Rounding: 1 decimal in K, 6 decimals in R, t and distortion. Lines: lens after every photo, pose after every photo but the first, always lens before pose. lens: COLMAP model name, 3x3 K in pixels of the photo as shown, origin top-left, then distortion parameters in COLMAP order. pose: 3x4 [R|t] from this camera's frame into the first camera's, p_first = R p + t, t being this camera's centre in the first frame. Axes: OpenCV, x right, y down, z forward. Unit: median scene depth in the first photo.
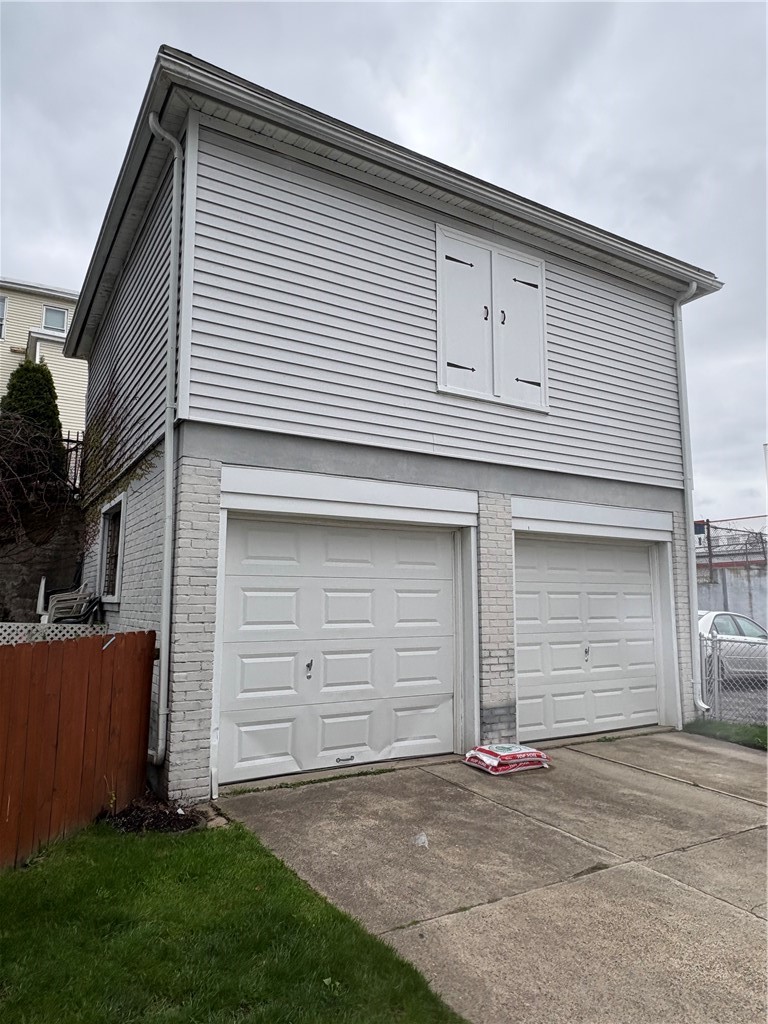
lens RADIAL K [[681.2, 0, 383.3], [0, 681.2, 512.3], [0, 0, 1]] dist [0.000157, 0.001748]
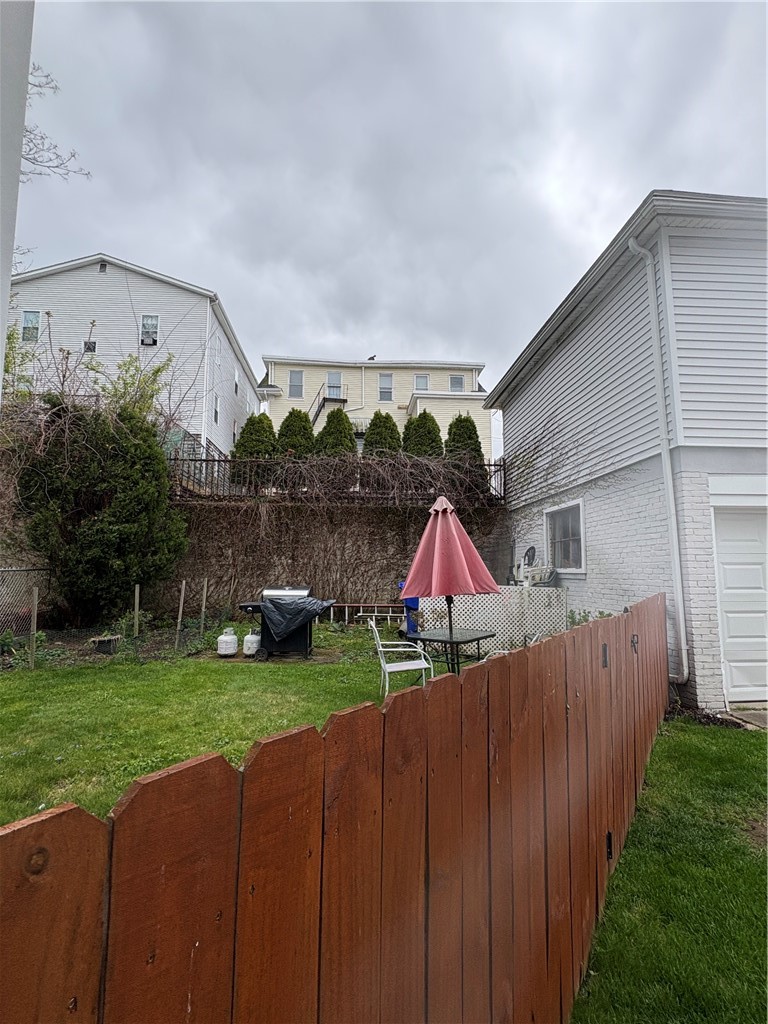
lens RADIAL K [[514.9, 0, 387.3], [0, 514.9, 513.6], [0, 0, 1]] dist [0.002144, 0.000484]
pose [[0.901860, -0.050673, -0.429046, -0.366908], [0.057786, 0.998323, 0.003557, -0.031237], [0.428146, -0.028001, 0.903276, -0.234596]]
